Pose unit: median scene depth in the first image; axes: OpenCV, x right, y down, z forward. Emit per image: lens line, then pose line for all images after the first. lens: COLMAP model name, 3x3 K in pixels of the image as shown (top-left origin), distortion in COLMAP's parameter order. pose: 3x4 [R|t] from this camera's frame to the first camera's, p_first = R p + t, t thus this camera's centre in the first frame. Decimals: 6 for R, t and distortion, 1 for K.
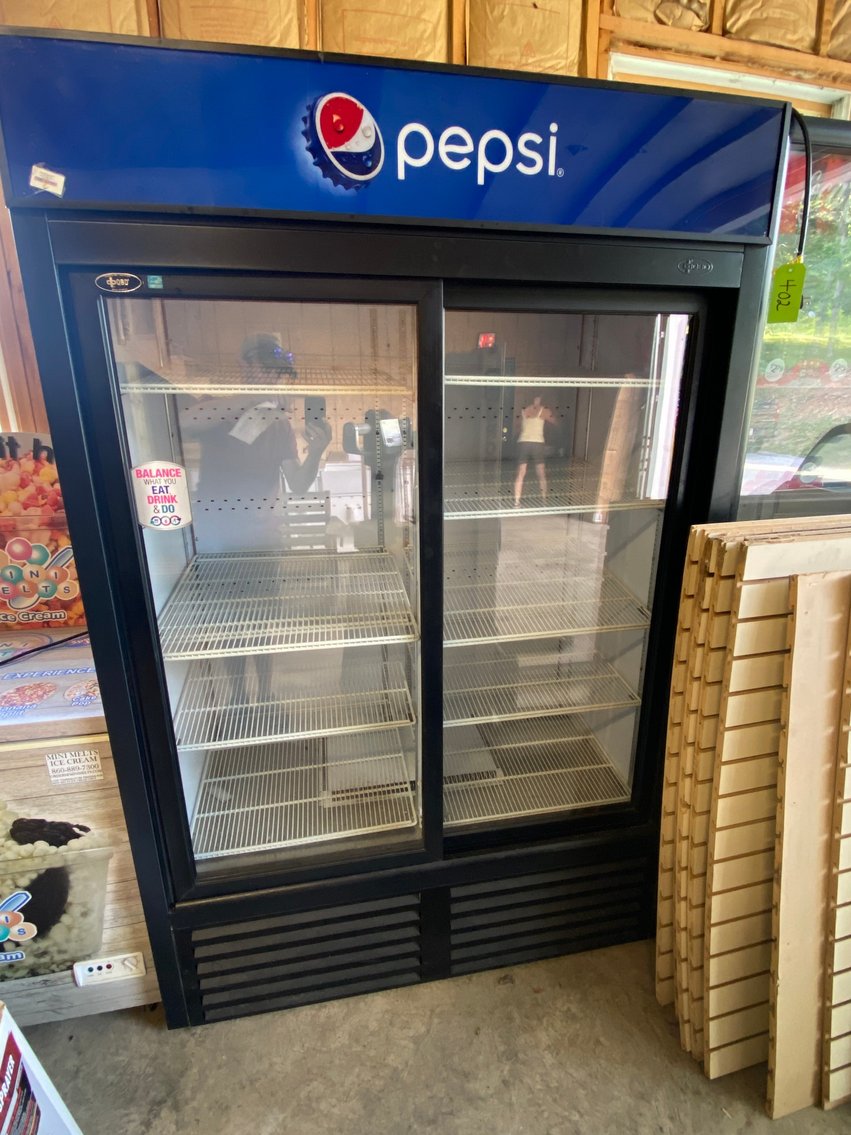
lens RADIAL K [[556.0, 0, 424.2], [0, 556.0, 564.7], [0, 0, 1]] dist [0.000341, -0.011096]
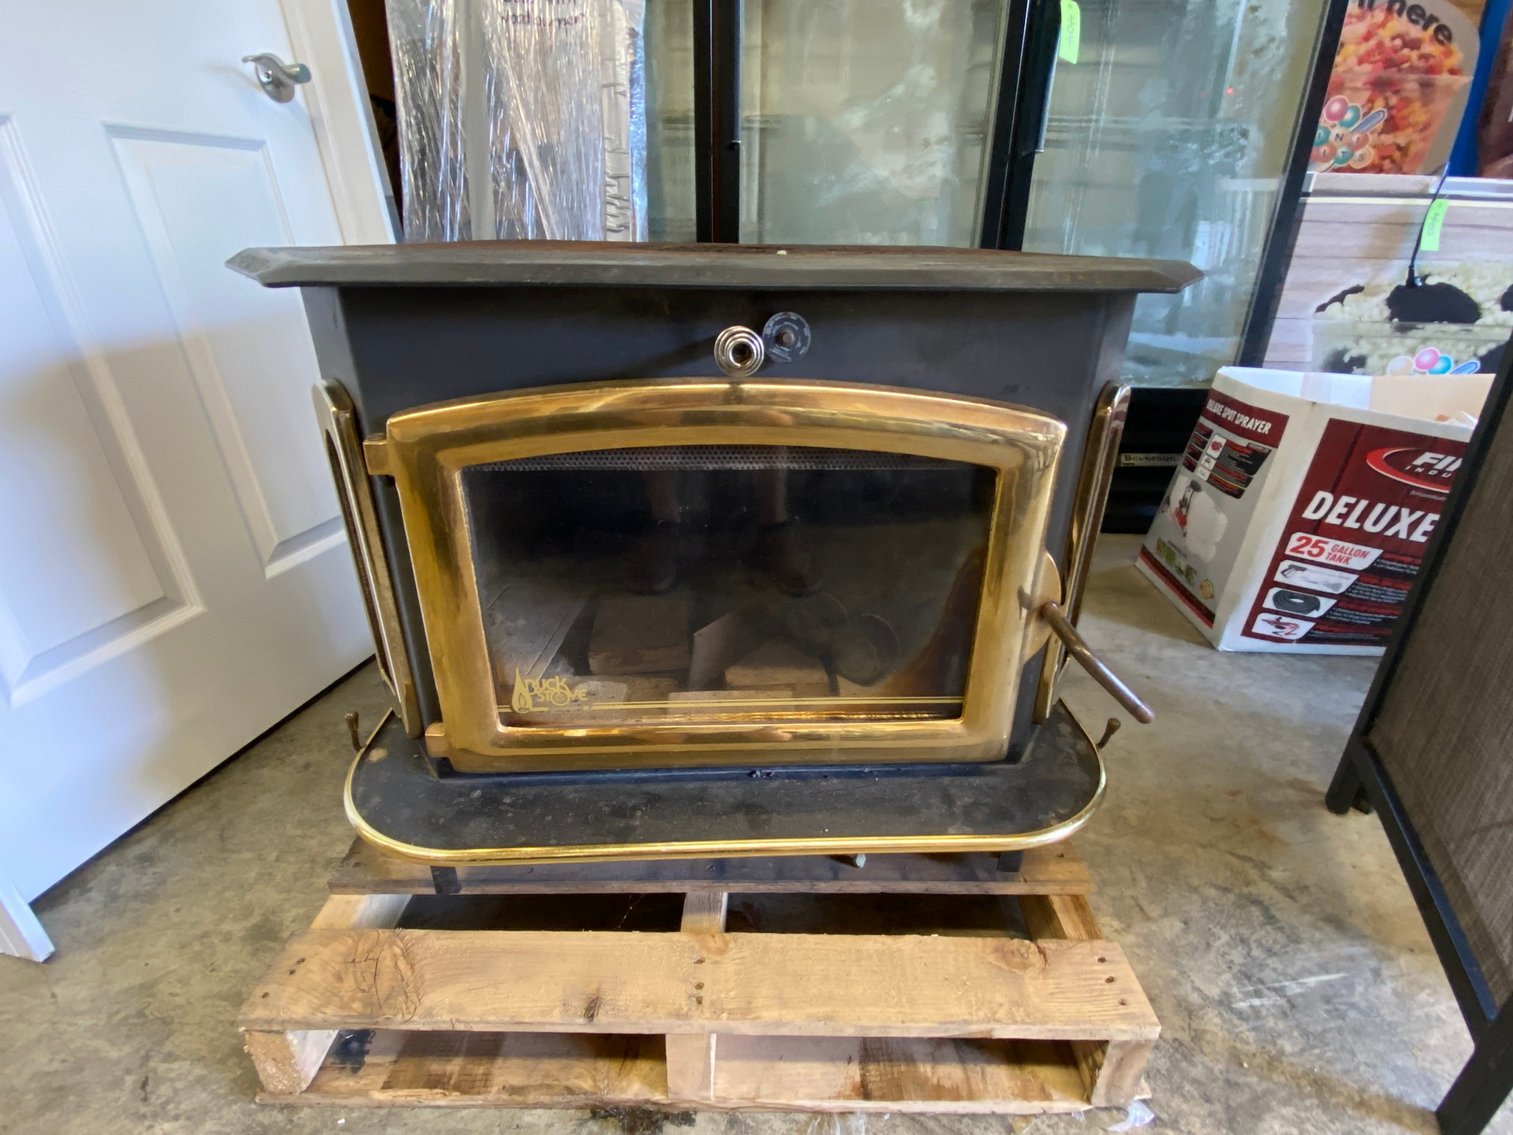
lens RADIAL K [[741.2, 0, 757.7], [0, 741.2, 570.5], [0, 0, 1]] dist [0.000341, -0.011096]
pose [[0.979060, 0.095830, -0.179607, -1.472354], [-0.070966, 0.987593, 0.140088, 0.716374], [0.190803, -0.124408, 0.973713, -0.657093]]
